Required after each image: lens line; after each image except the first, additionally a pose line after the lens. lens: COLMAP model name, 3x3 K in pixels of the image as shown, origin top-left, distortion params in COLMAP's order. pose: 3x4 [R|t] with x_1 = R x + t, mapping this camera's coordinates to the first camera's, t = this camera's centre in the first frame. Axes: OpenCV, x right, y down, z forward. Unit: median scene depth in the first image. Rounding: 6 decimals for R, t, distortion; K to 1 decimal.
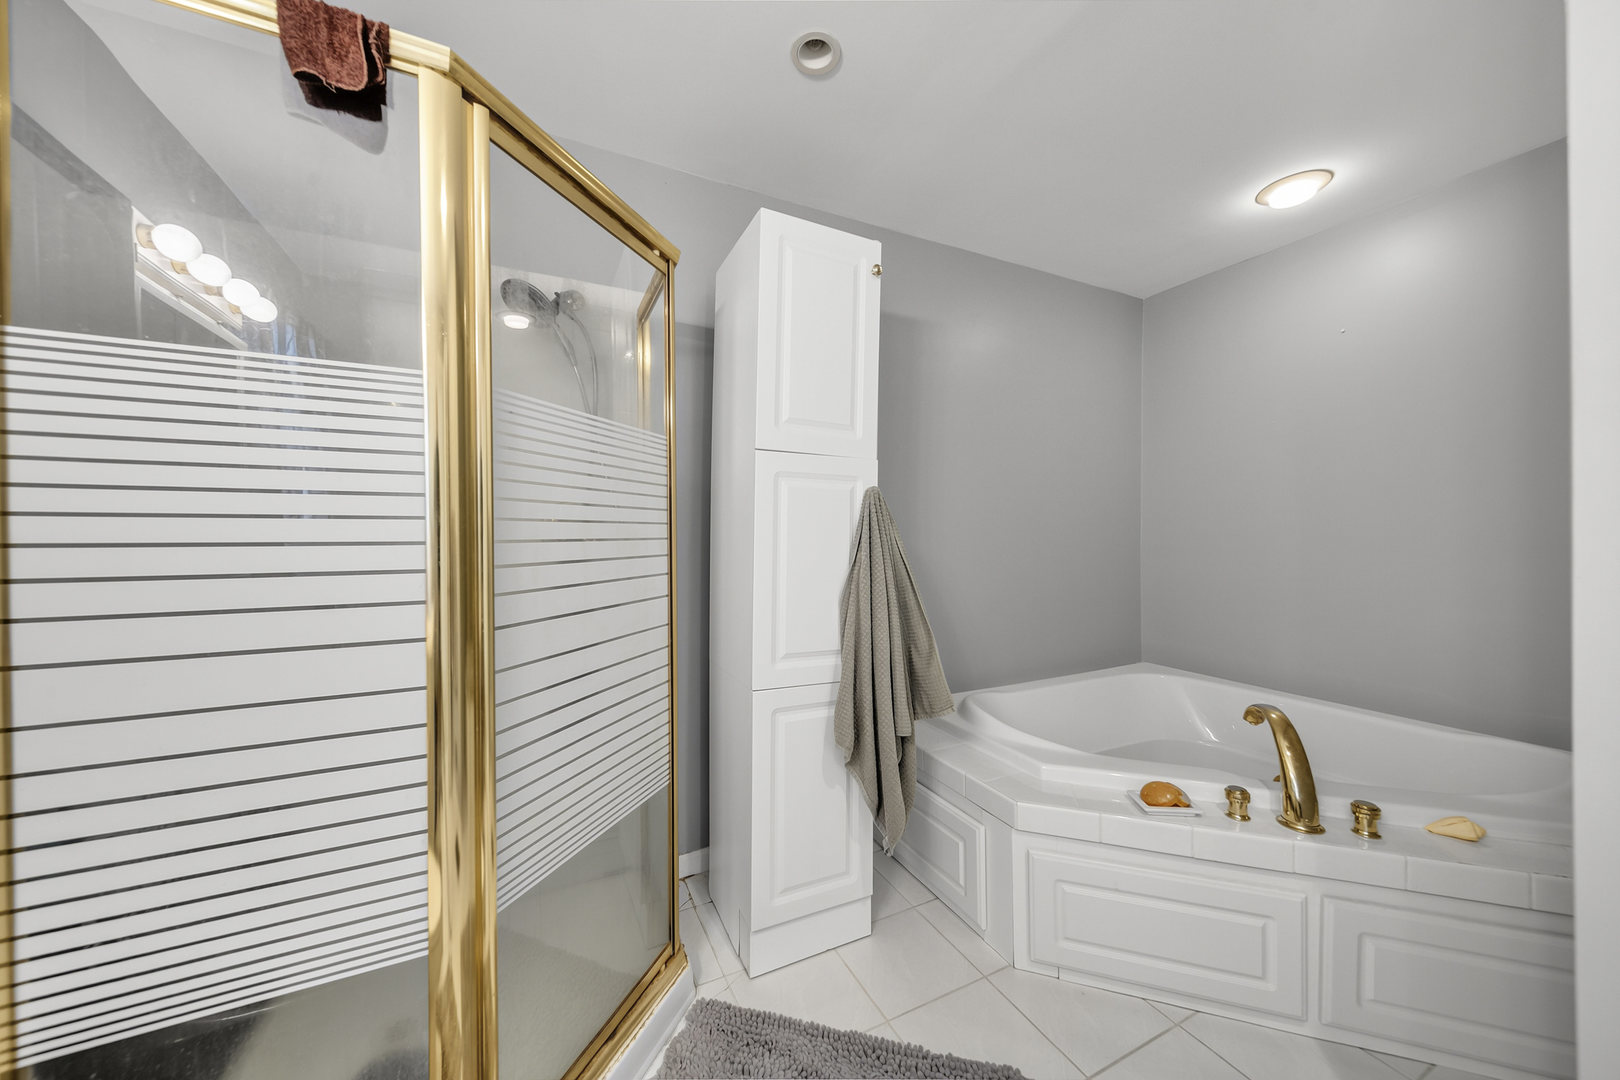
lens RADIAL K [[564.6, 0, 806.8], [0, 564.6, 539.8], [0, 0, 1]] dist [0.010762, 0.000024]
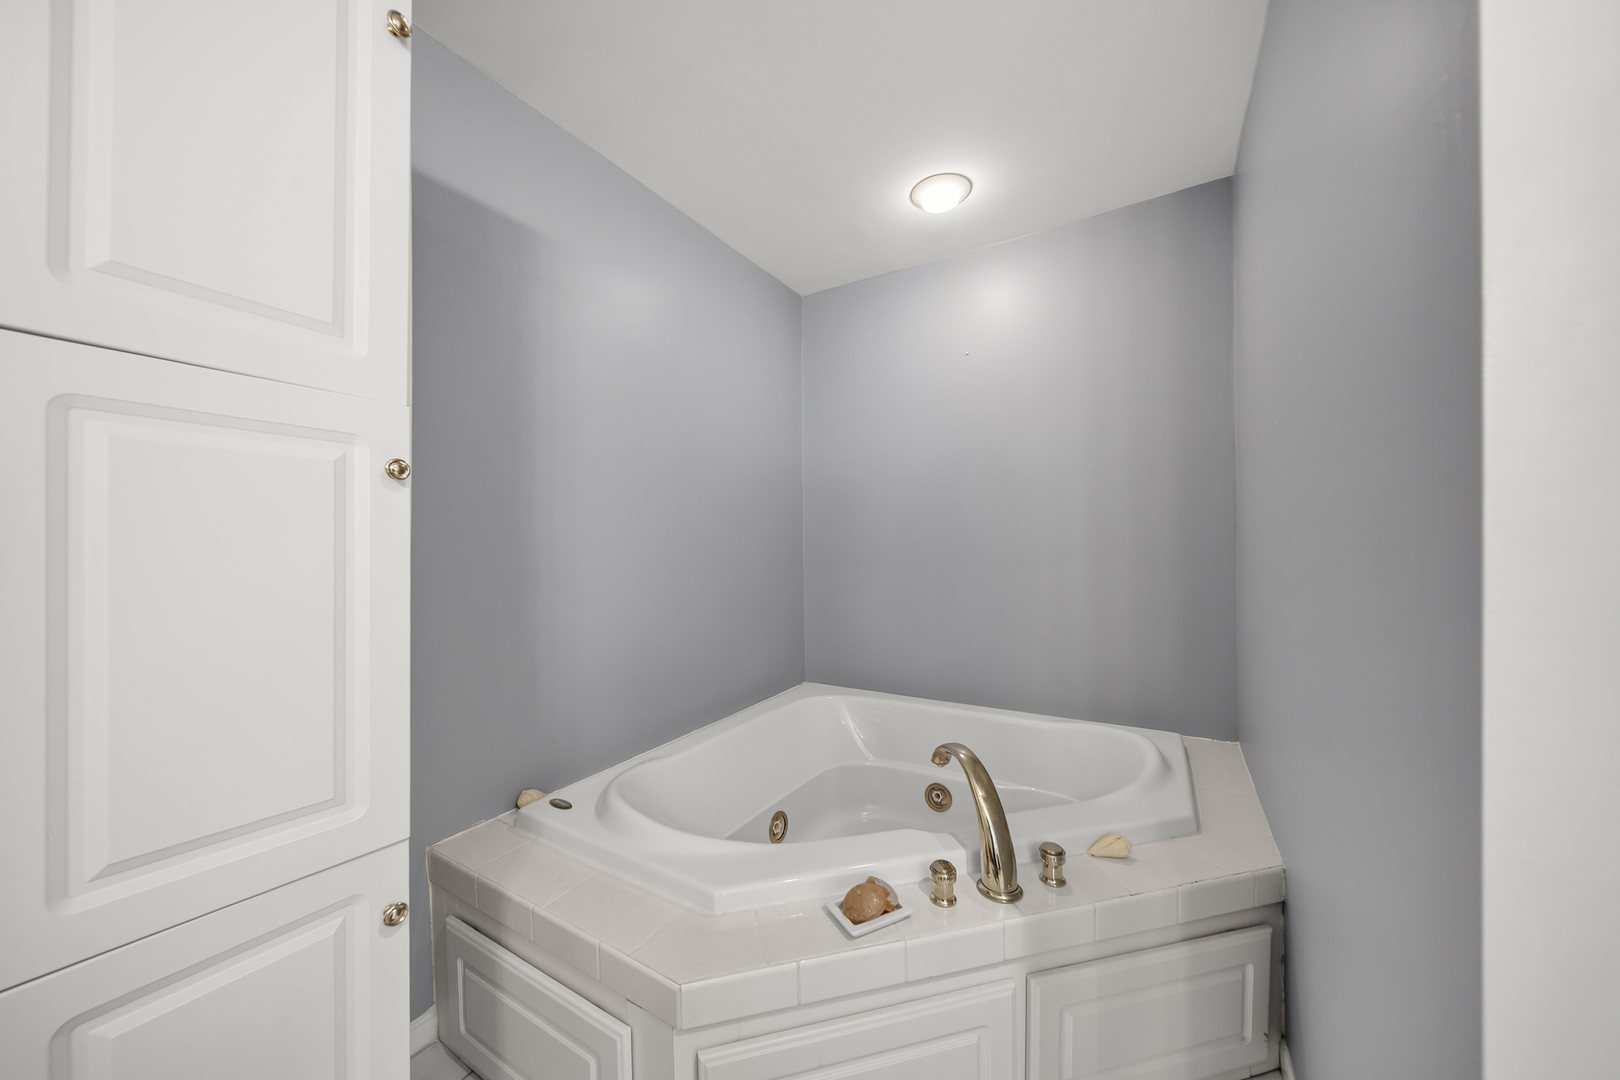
lens RADIAL K [[564.6, 0, 806.8], [0, 564.6, 539.8], [0, 0, 1]] dist [0.010762, 0.000024]
pose [[0.834702, -0.004134, 0.550686, 0.150381], [0.014515, 0.999790, -0.014495, -0.010849], [-0.550510, 0.020092, 0.834587, 0.406290]]
